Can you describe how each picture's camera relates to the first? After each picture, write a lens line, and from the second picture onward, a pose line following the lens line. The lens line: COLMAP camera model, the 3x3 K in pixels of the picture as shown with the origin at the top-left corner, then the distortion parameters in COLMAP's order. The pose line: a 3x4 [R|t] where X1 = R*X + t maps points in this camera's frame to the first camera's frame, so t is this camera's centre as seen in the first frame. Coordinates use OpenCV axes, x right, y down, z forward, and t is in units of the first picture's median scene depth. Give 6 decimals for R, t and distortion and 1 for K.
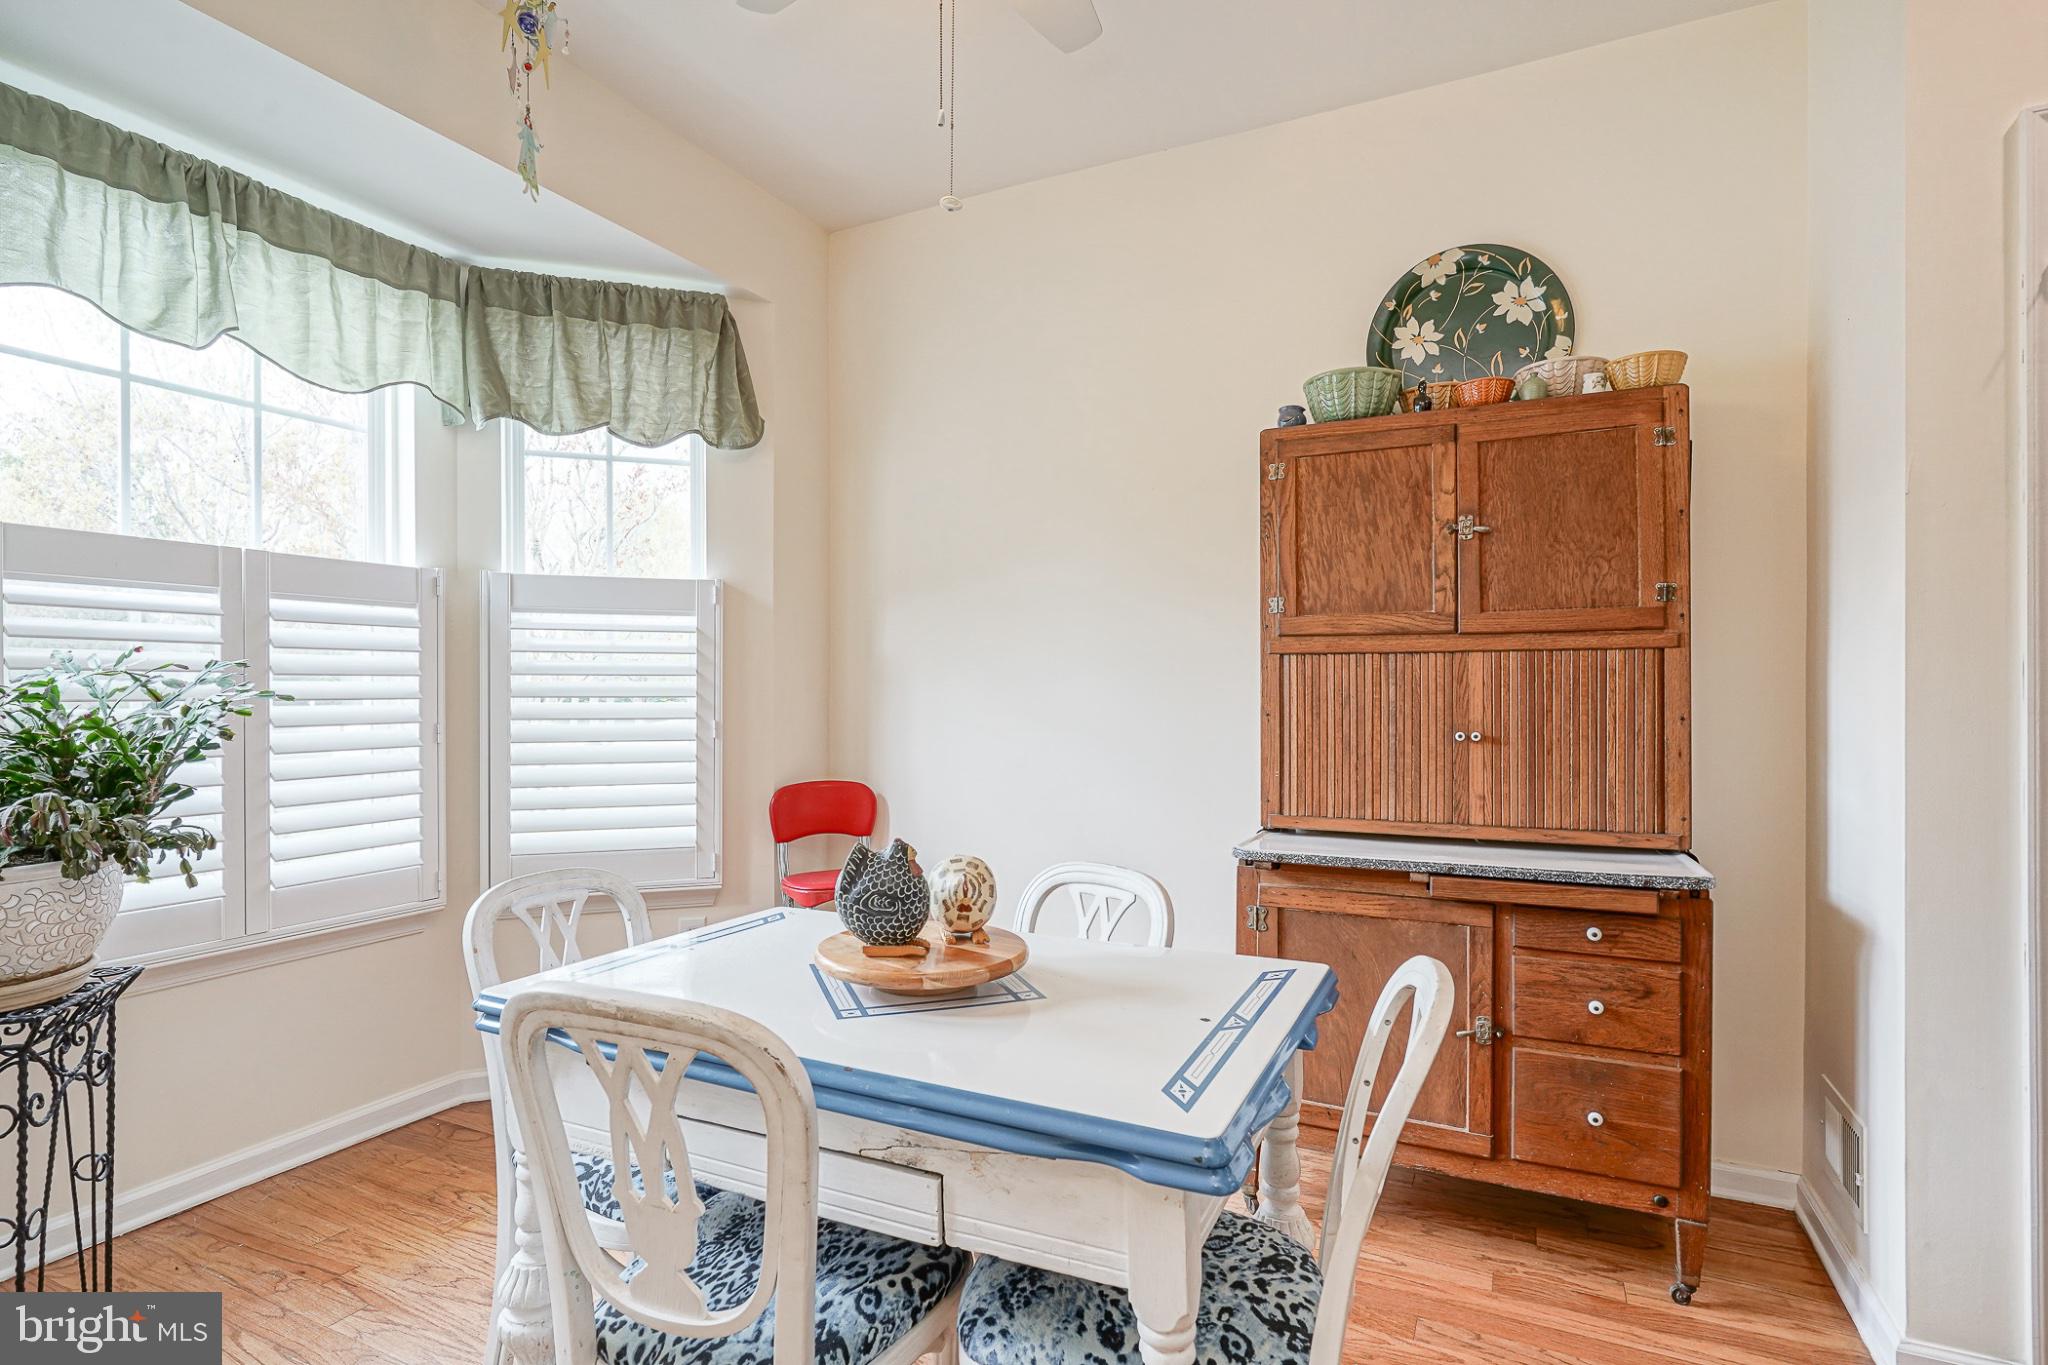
lens RADIAL K [[1030.2, 0, 1015.8], [0, 1030.2, 689.1], [0, 0, 1]] dist [-0.002045, -0.000454]
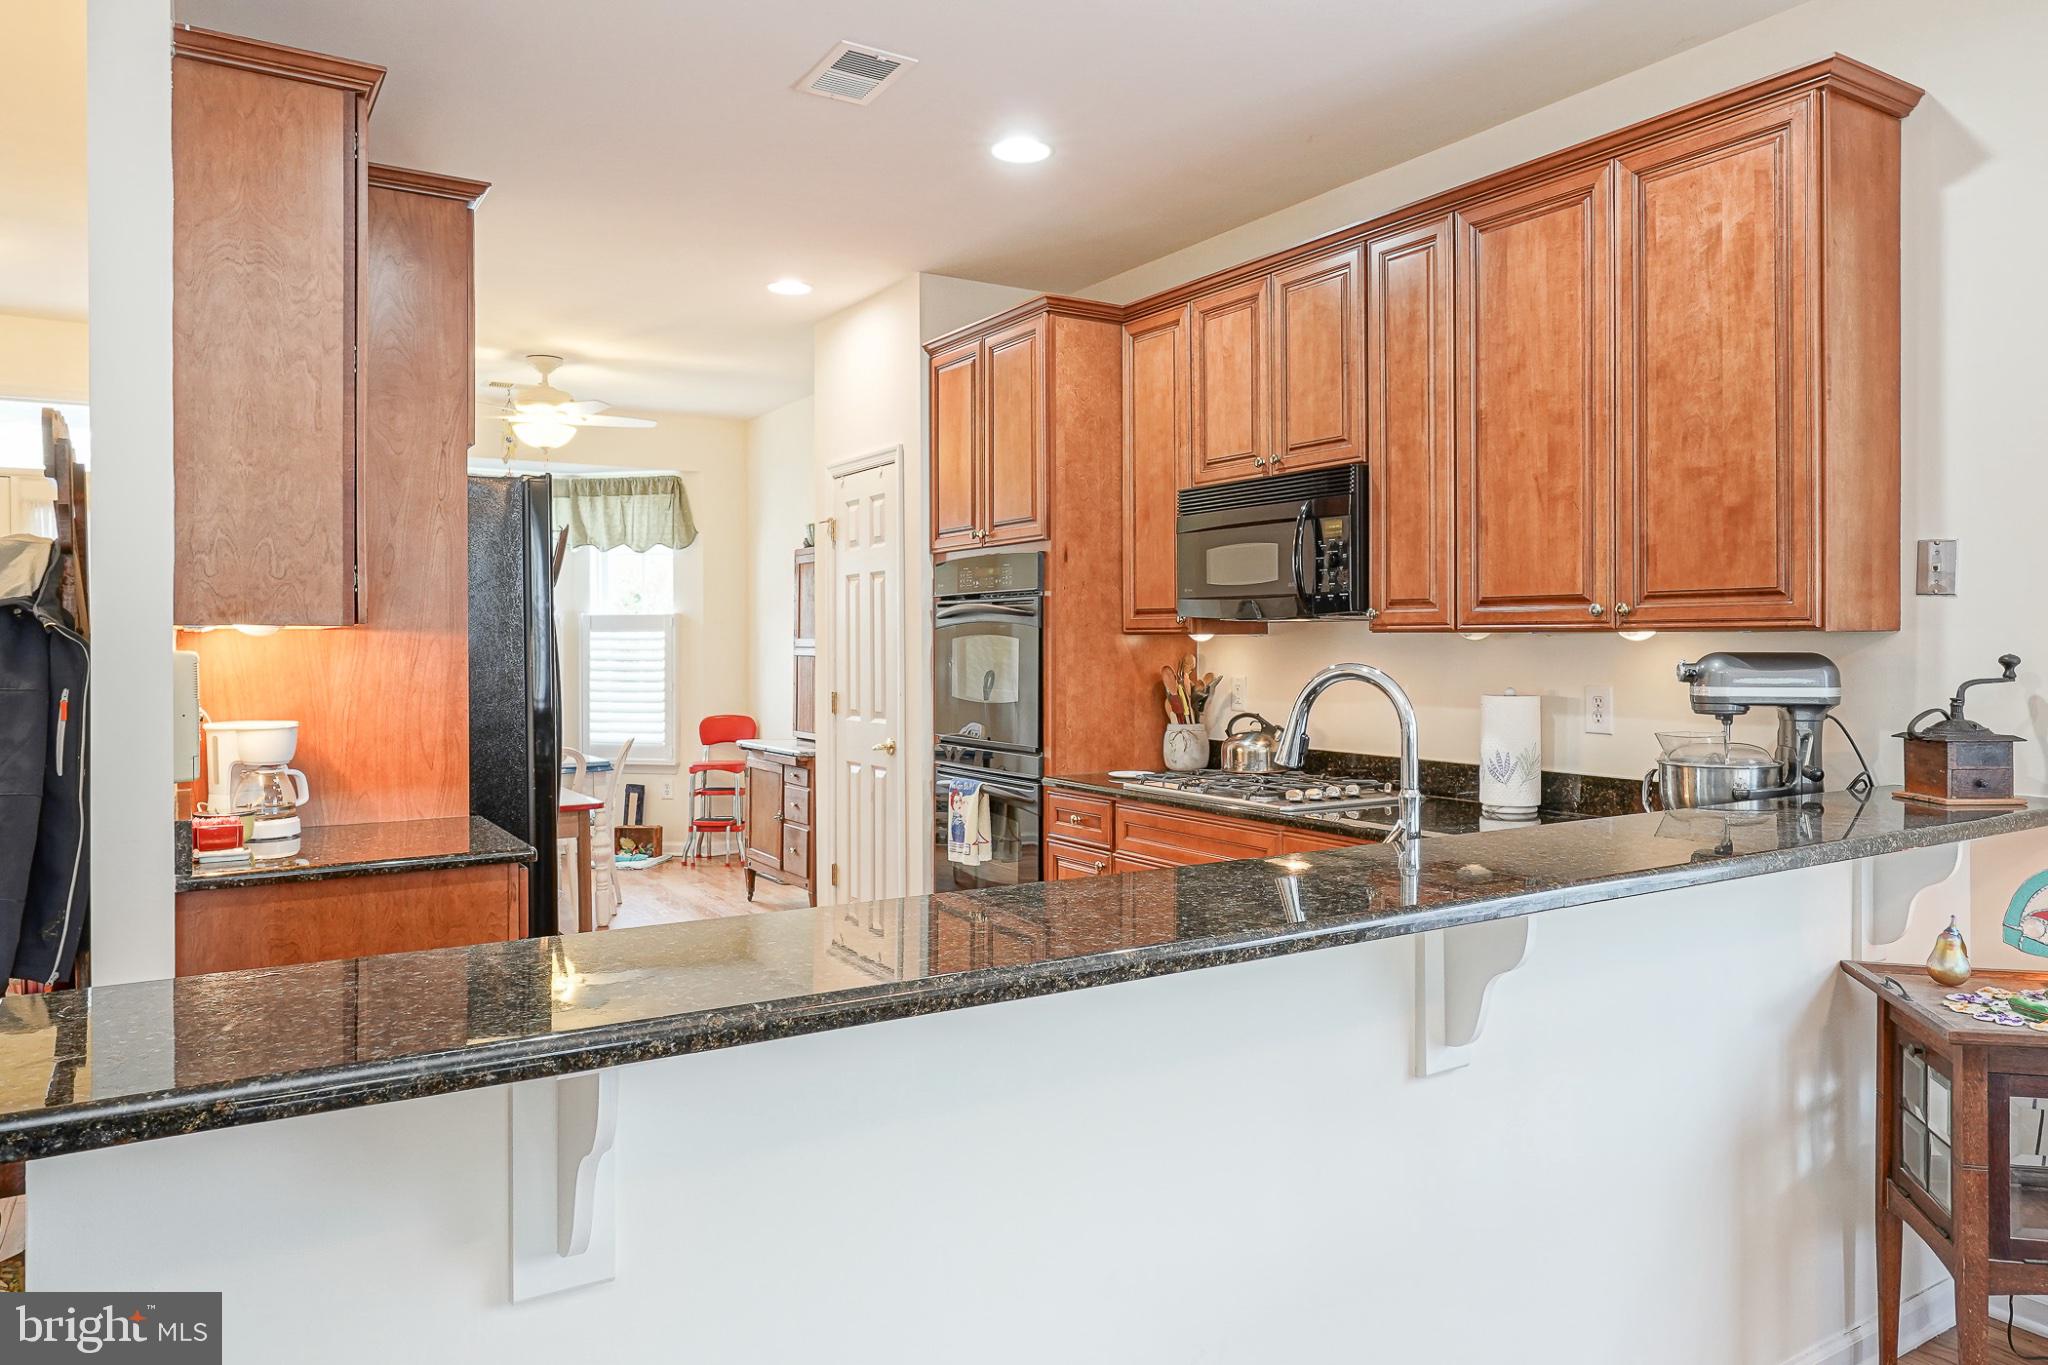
lens RADIAL K [[1351.9, 0, 1076.0], [0, 1351.9, 649.1], [0, 0, 1]] dist [-0.008708, 0.002528]
pose [[0.853235, -0.001749, -0.521524, 1.896100], [0.004919, 0.999977, 0.004694, -0.048279], [0.521504, -0.006570, 0.853224, -0.916909]]
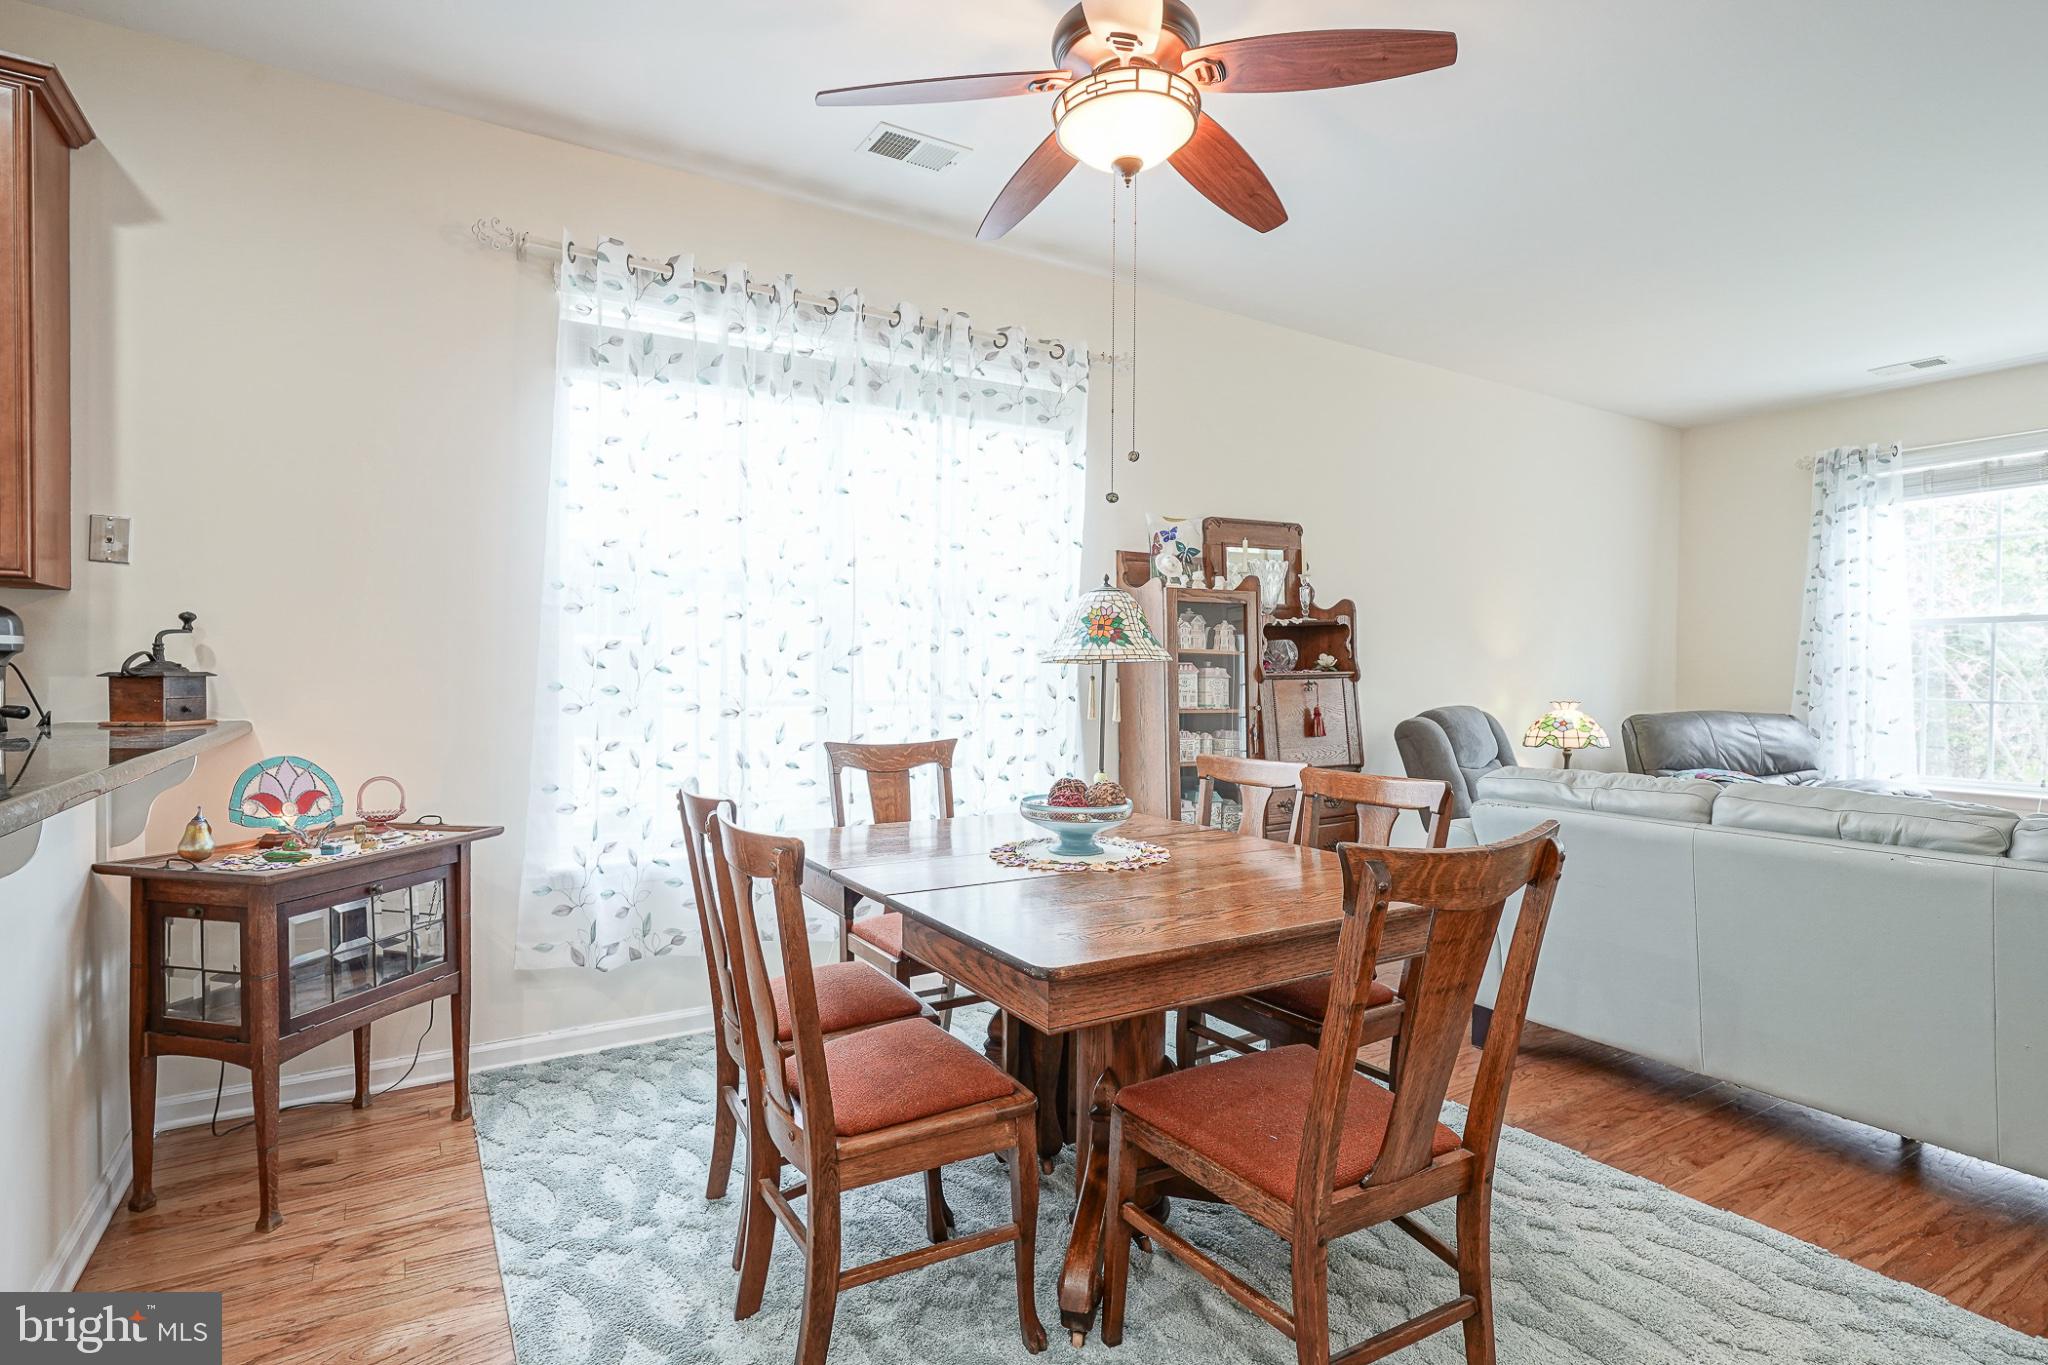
lens RADIAL K [[1013.6, 0, 1023.1], [0, 1013.6, 687.5], [0, 0, 1]] dist [-0.008223, 0.004062]
pose [[0.543740, -0.013202, 0.839150, 1.624568], [-0.006637, 0.999777, 0.020030, 0.004321], [-0.839227, -0.016461, 0.543532, -0.911483]]
